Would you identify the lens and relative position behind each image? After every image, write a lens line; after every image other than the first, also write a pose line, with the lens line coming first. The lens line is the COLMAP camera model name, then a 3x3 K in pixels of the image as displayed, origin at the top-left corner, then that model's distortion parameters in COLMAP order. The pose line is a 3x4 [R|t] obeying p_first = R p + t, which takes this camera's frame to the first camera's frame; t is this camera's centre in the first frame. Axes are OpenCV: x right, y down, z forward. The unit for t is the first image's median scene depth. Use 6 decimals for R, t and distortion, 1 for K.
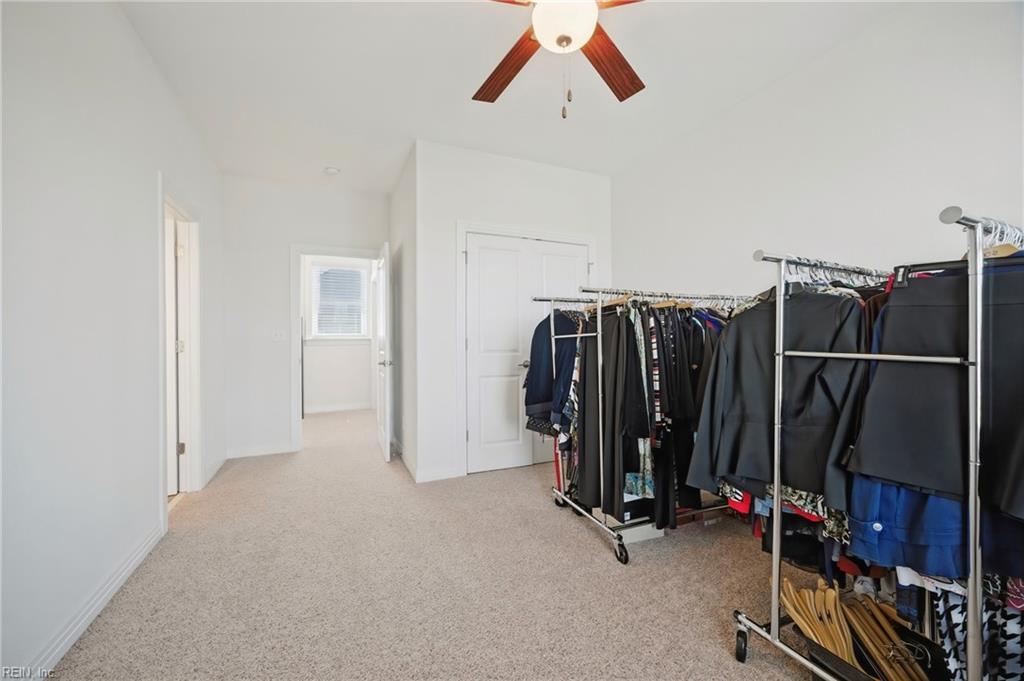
lens RADIAL K [[406.0, 0, 510.7], [0, 406.0, 337.0], [0, 0, 1]] dist [0.000849, 0.000061]
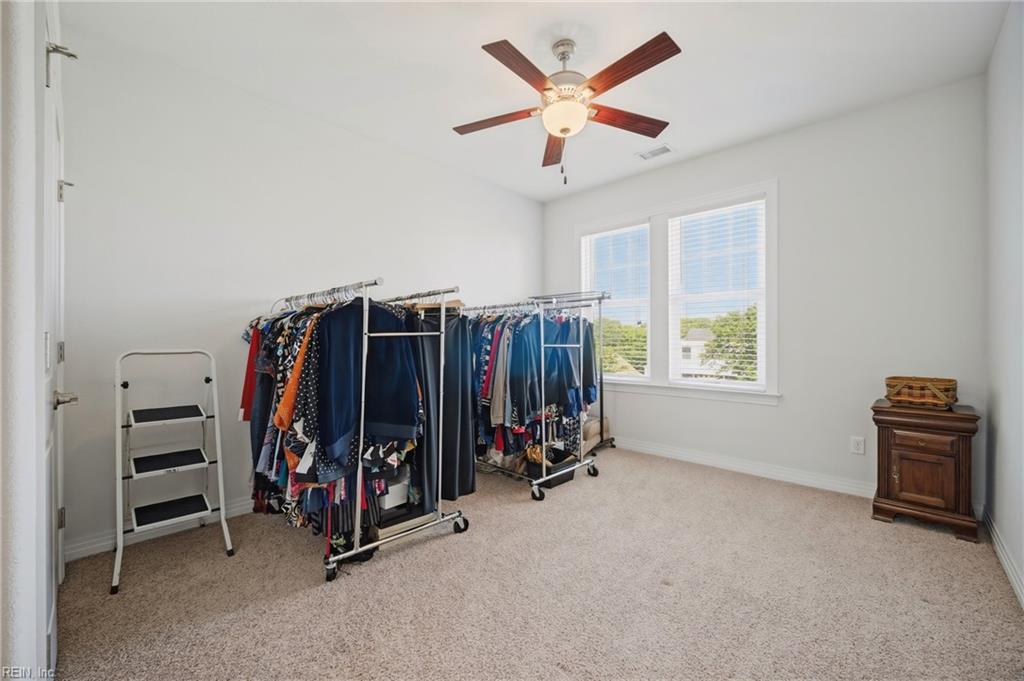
lens RADIAL K [[406.0, 0, 512.7], [0, 406.0, 344.4], [0, 0, 1]] dist [0.000849, 0.000061]
pose [[-0.385097, 0.004030, 0.922868, -0.784406], [0.004820, 0.999986, -0.002355, 0.023086], [-0.922864, 0.003541, -0.385110, 1.226708]]
